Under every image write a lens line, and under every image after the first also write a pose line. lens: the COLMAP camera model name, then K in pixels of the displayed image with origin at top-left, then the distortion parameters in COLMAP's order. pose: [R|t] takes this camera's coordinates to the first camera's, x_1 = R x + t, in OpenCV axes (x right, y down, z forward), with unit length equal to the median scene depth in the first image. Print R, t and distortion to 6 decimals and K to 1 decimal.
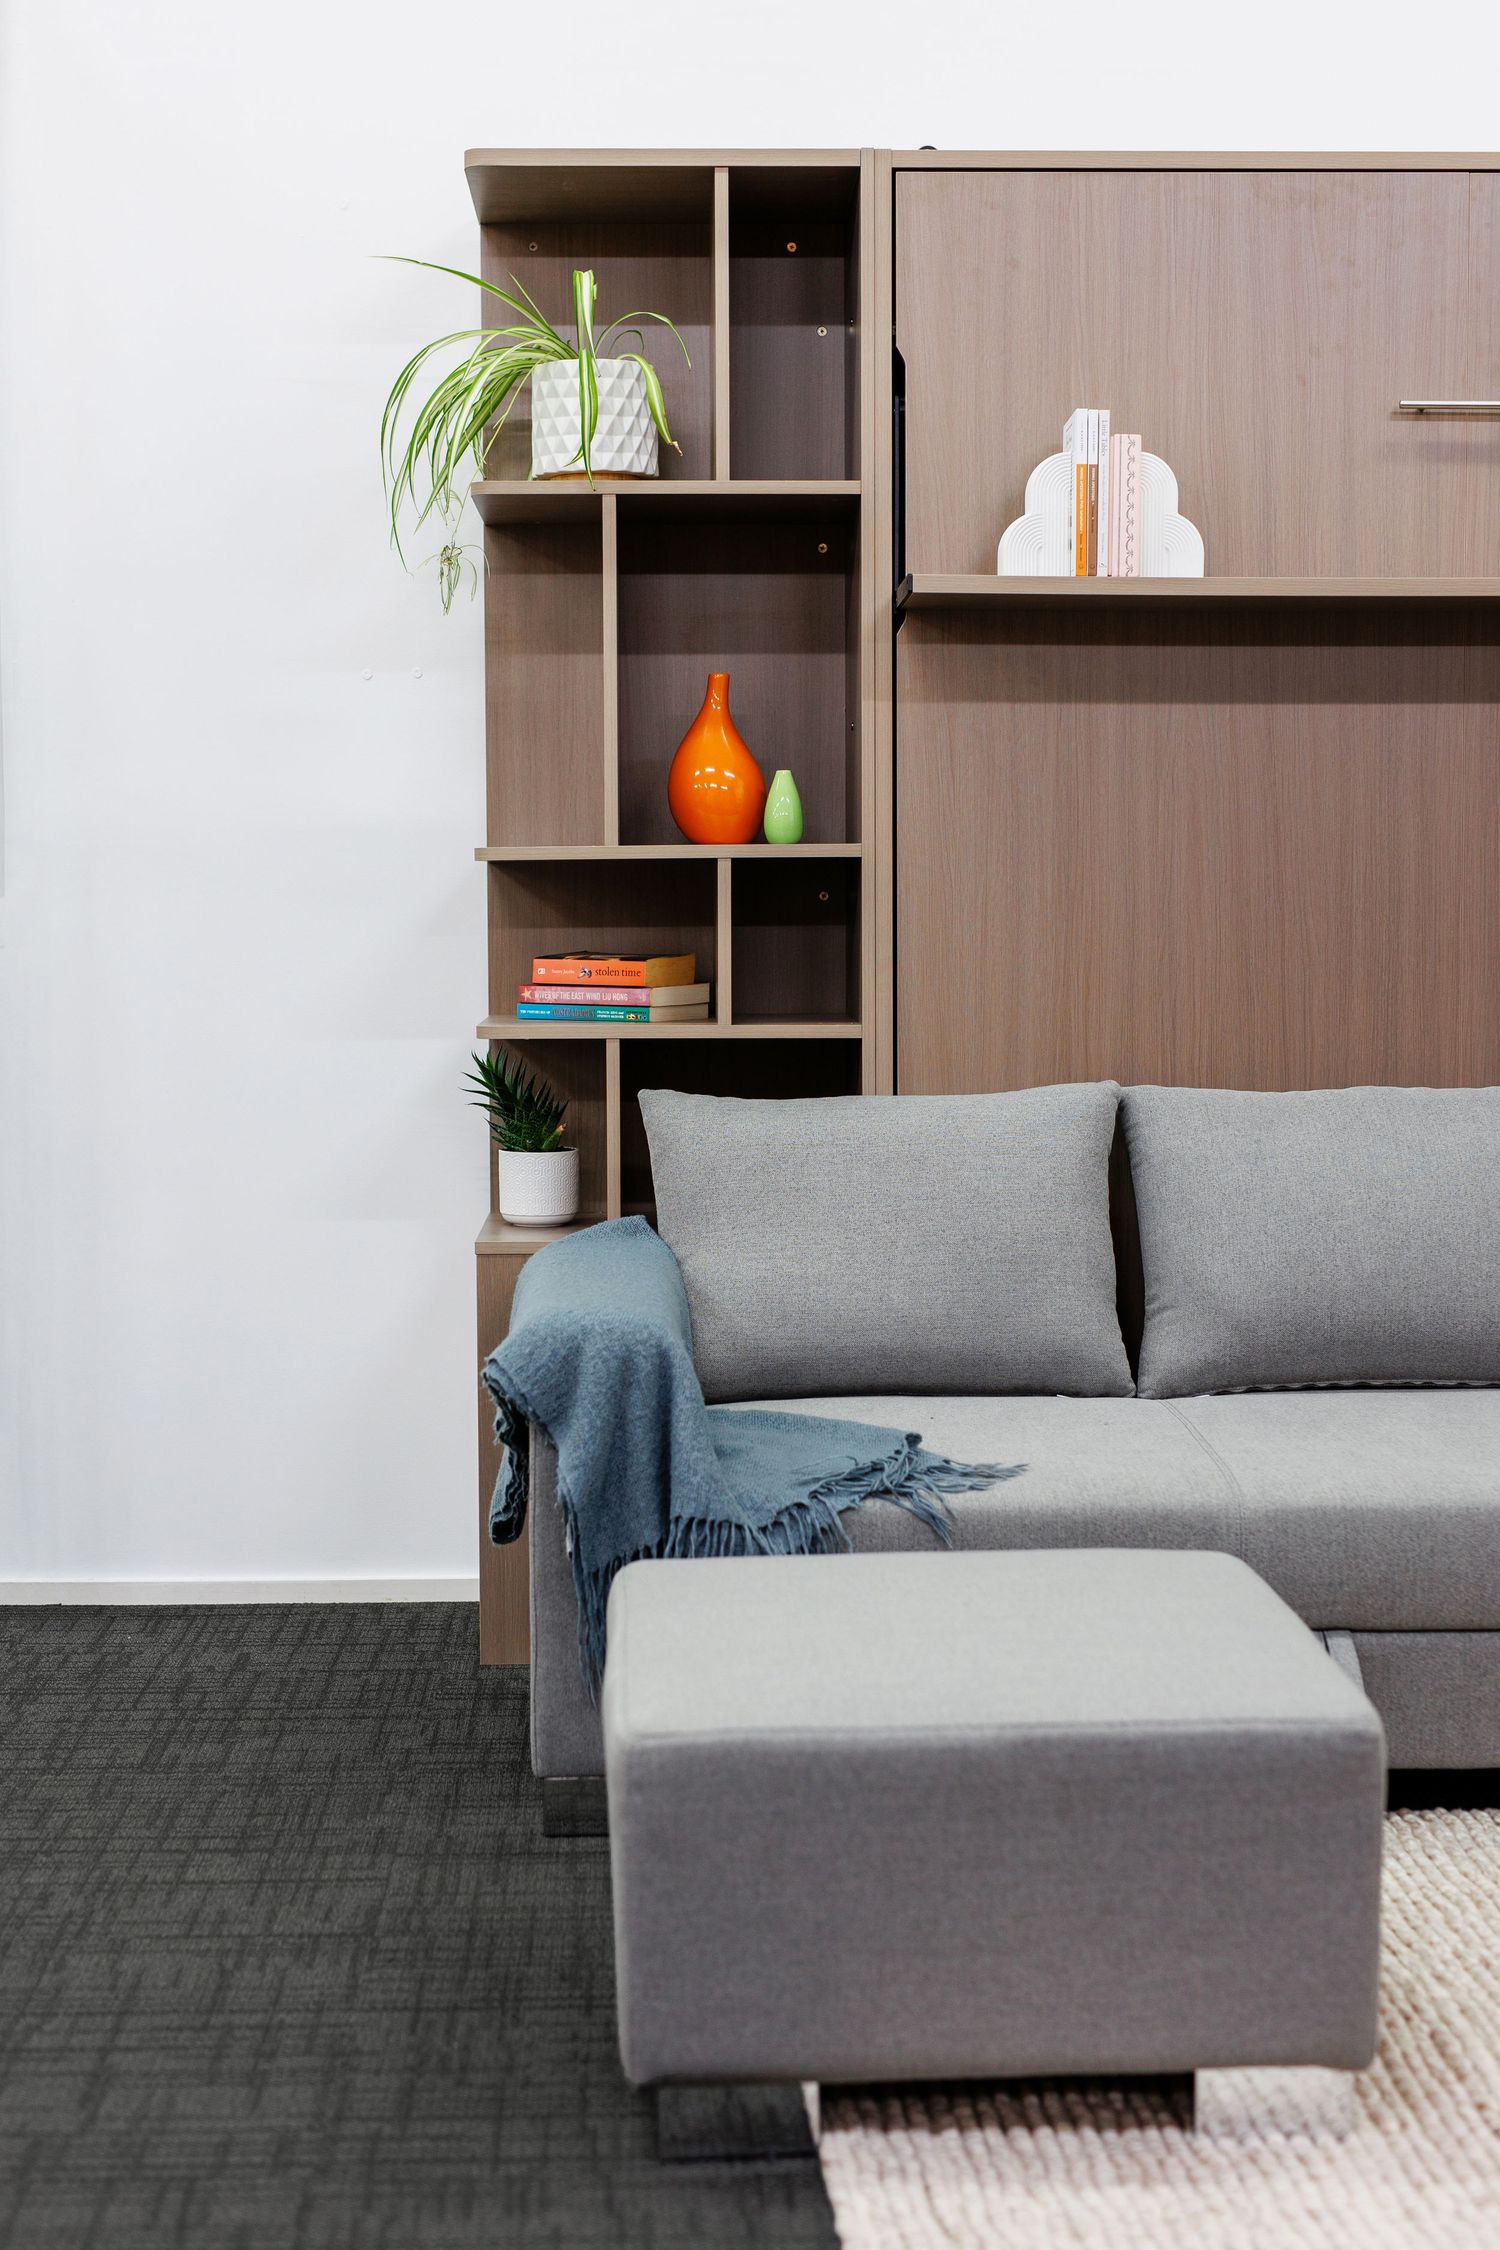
lens RADIAL K [[3160.2, 0, 750.0], [0, 3160.2, 1125.0], [0, 0, 1]] dist [-0.006742, -0.082595]
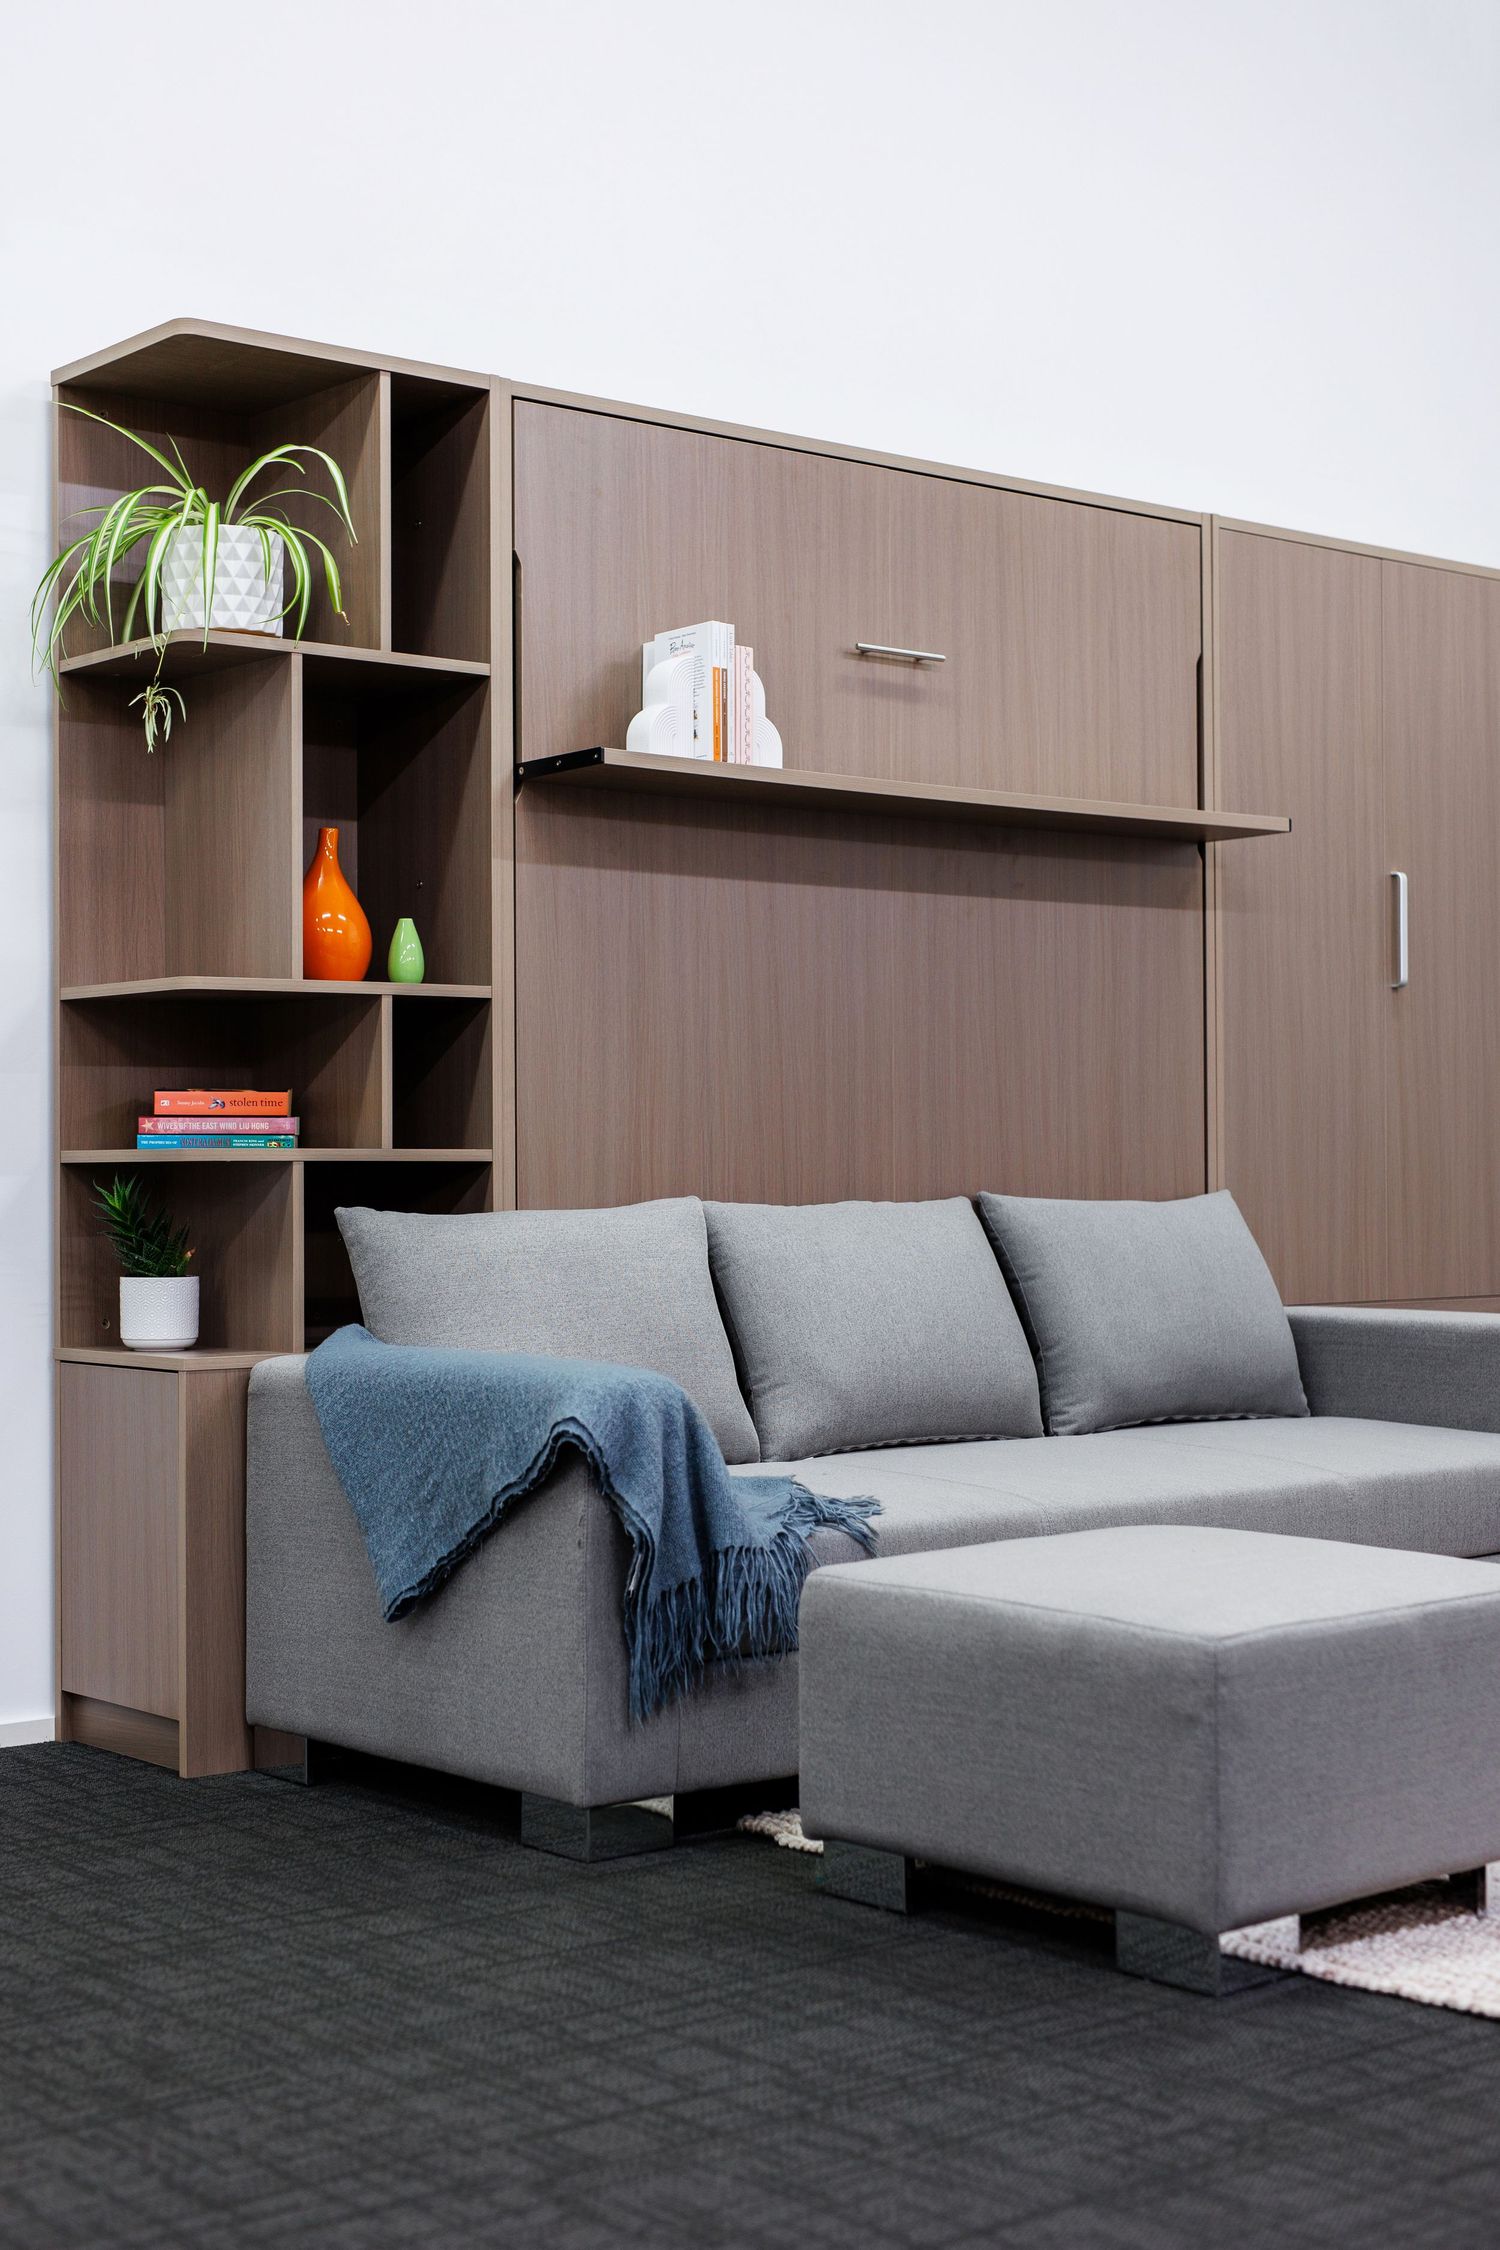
lens RADIAL K [[3124.8, 0, 750.0], [0, 3124.8, 1125.0], [0, 0, 1]] dist [0.003173, 0.032447]
pose [[0.788202, 0.008279, 0.615361, -0.570398], [0.049309, 0.995845, -0.076558, 0.048394], [-0.613438, 0.090686, 0.784519, 0.086476]]
